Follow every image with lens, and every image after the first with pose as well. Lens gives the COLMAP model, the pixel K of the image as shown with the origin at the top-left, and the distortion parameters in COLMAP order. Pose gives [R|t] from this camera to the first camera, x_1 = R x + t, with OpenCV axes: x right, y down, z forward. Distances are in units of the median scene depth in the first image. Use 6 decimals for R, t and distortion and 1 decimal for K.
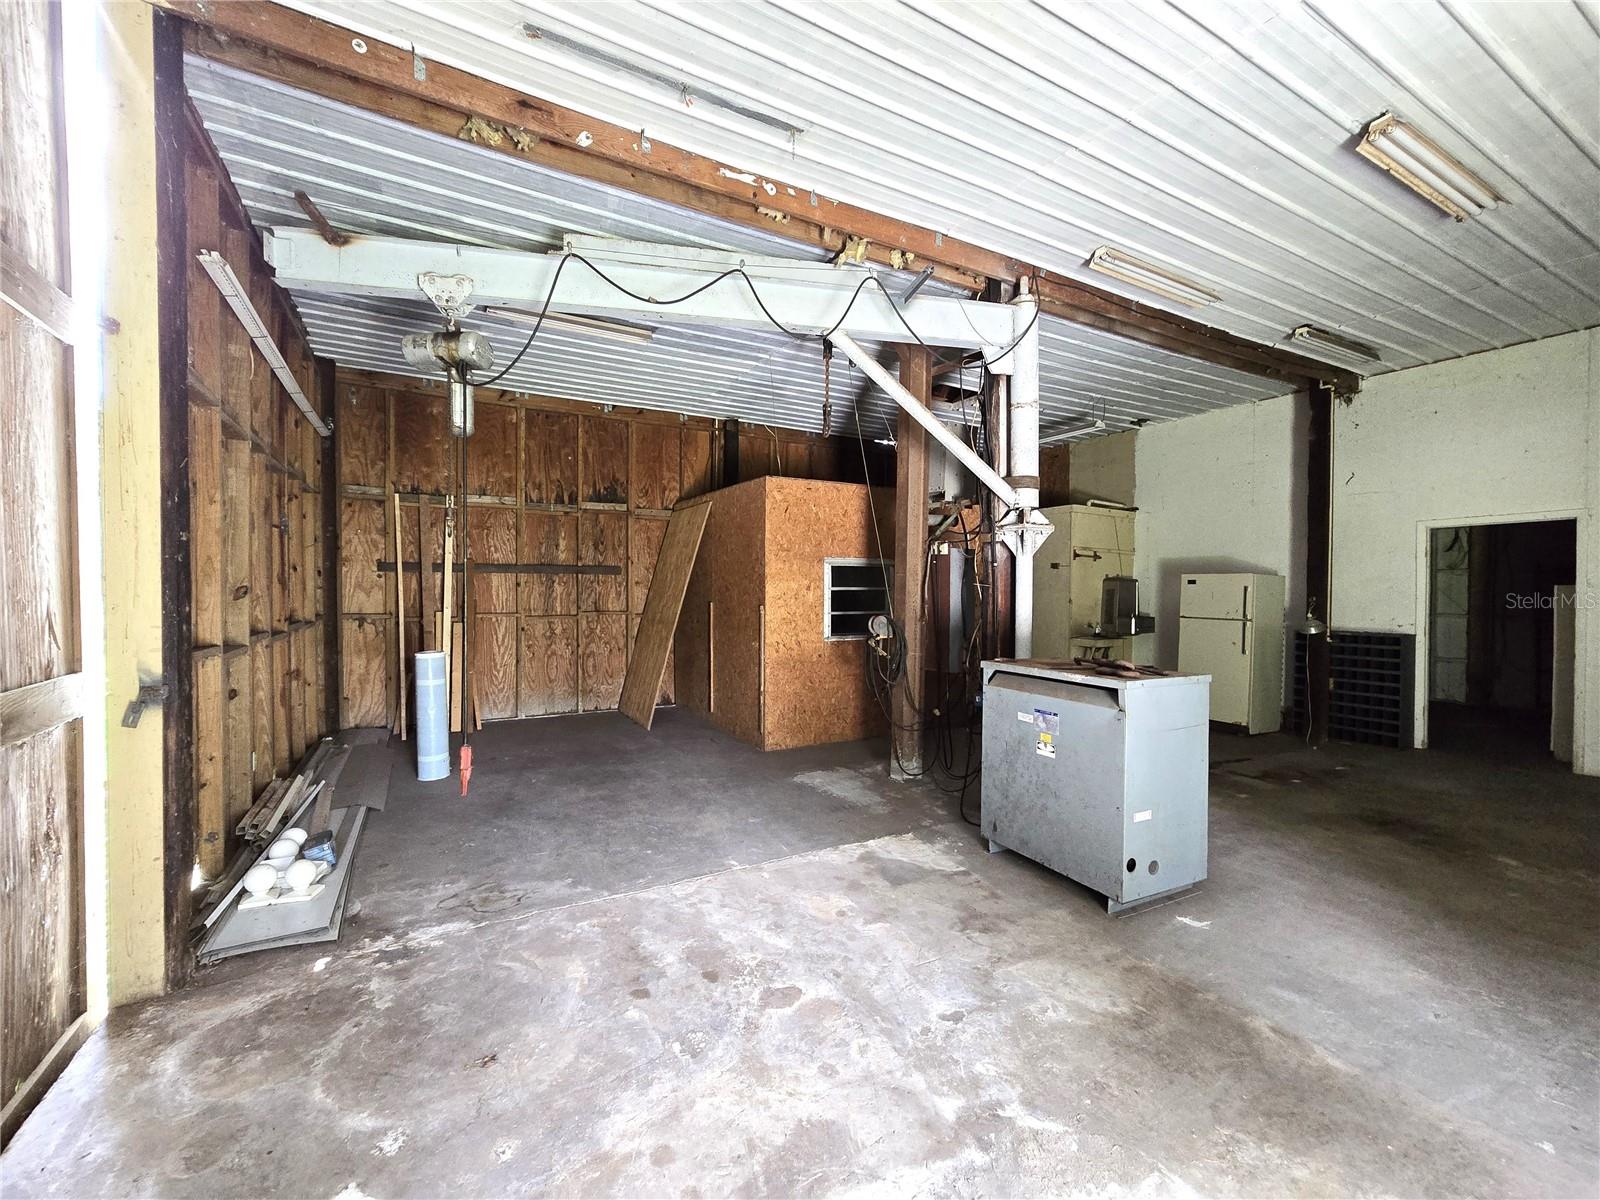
lens RADIAL K [[656.9, 0, 787.1], [0, 656.9, 601.9], [0, 0, 1]] dist [-0.002300, -0.000194]
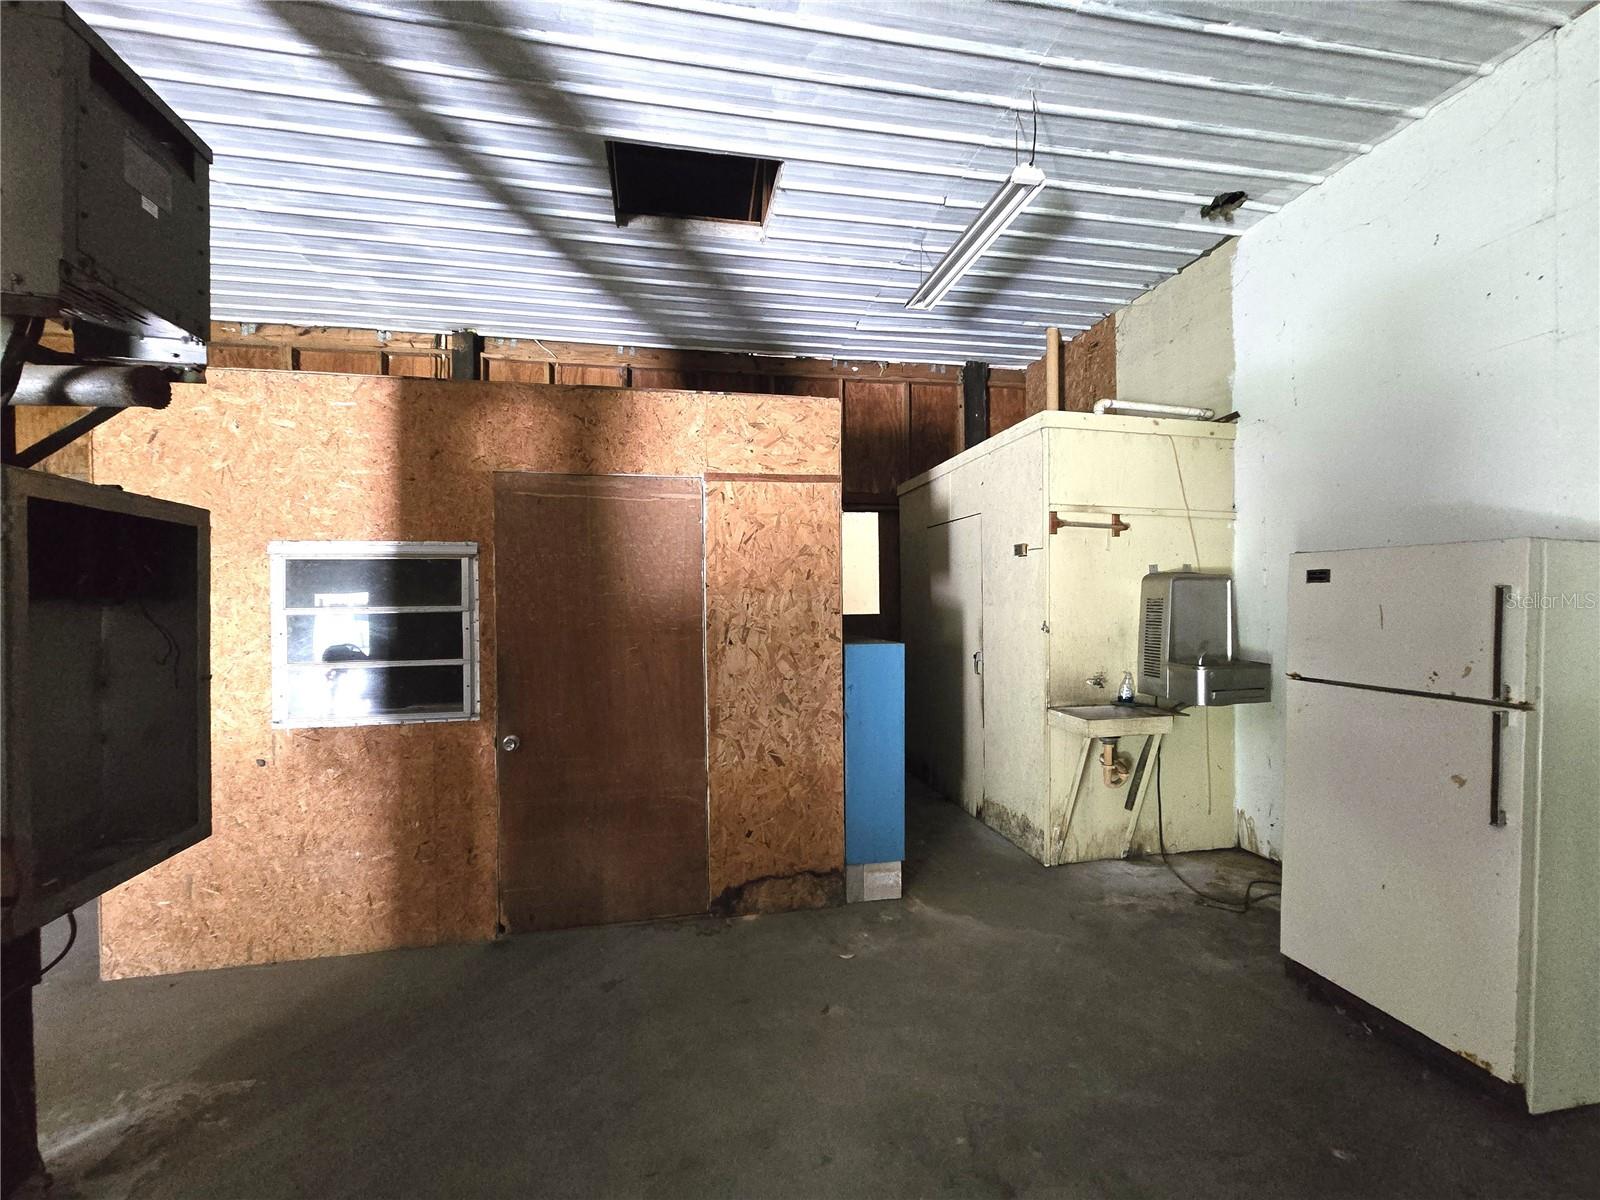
lens RADIAL K [[657.8, 0, 796.6], [0, 657.8, 602.8], [0, 0, 1]] dist [0.000426, -0.000558]
pose [[0.954883, -0.014112, -0.296648, 0.650291], [0.010305, 0.999843, -0.014391, -0.020491], [0.296805, 0.010685, 0.954878, 0.842089]]
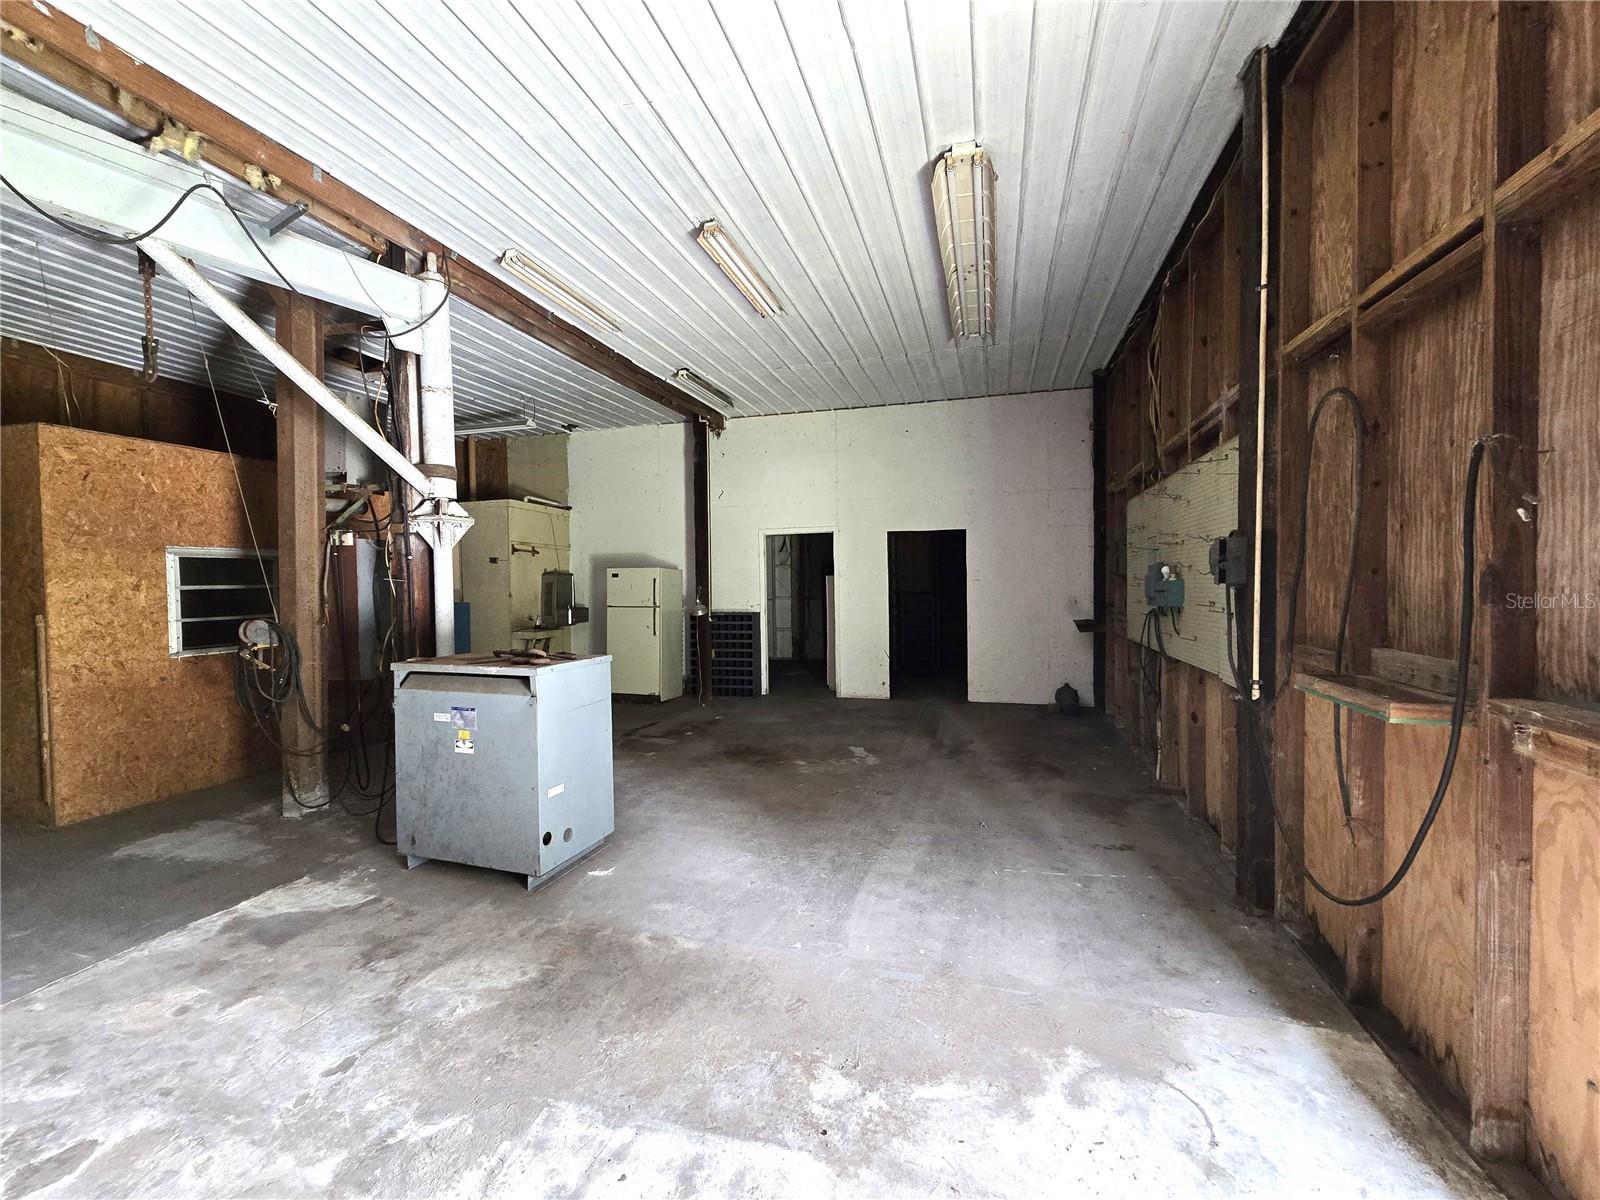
lens RADIAL K [[657.8, 0, 796.6], [0, 657.8, 602.8], [0, 0, 1]] dist [0.000426, -0.000558]
pose [[0.706097, -0.036075, 0.707196, 0.045003], [0.029346, 0.999334, 0.021678, 0.002341], [-0.707507, 0.005447, 0.706685, -0.037600]]
